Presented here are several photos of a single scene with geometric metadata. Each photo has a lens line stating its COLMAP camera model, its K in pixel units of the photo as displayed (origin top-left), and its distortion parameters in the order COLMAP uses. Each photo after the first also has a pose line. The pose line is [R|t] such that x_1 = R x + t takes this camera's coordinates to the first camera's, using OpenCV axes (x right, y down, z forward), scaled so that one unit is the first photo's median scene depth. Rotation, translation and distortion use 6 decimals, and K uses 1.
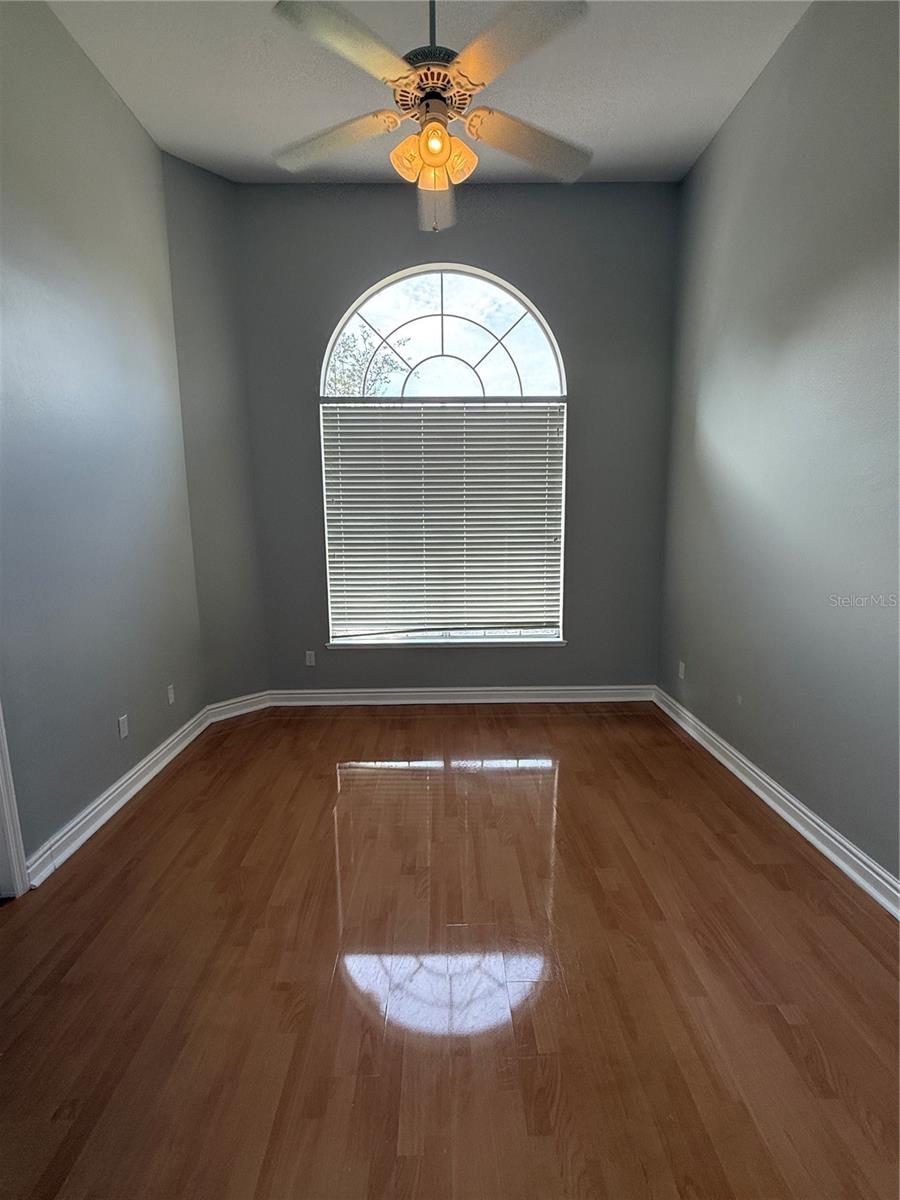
lens RADIAL K [[563.4, 0, 450.3], [0, 563.4, 603.8], [0, 0, 1]] dist [-0.003537, 0.001079]
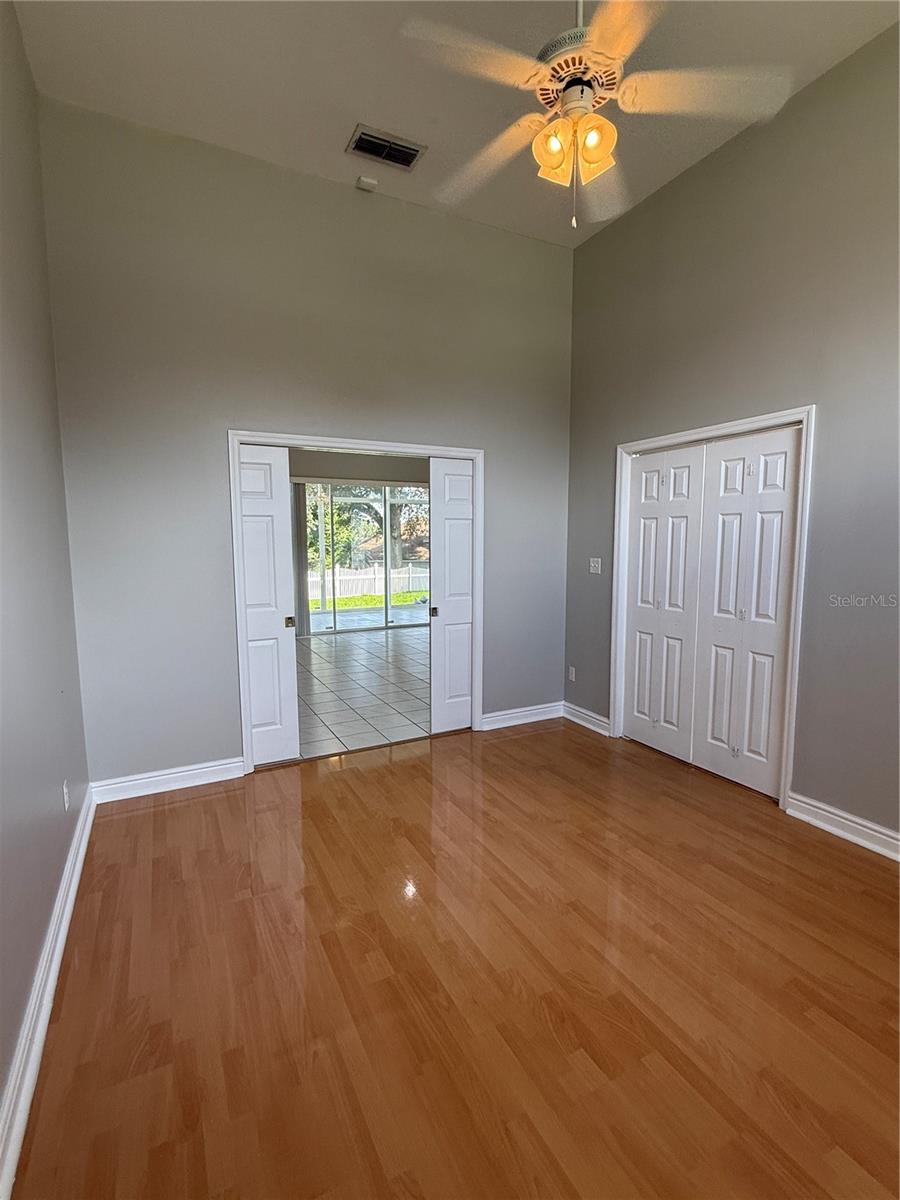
lens RADIAL K [[563.4, 0, 444.8], [0, 563.4, 599.1], [0, 0, 1]] dist [-0.003537, 0.001079]
pose [[-0.901381, 0.059034, -0.428984, 0.286959], [-0.056744, 0.966018, 0.252169, -0.147320], [0.429293, 0.251643, -0.867400, 0.903648]]
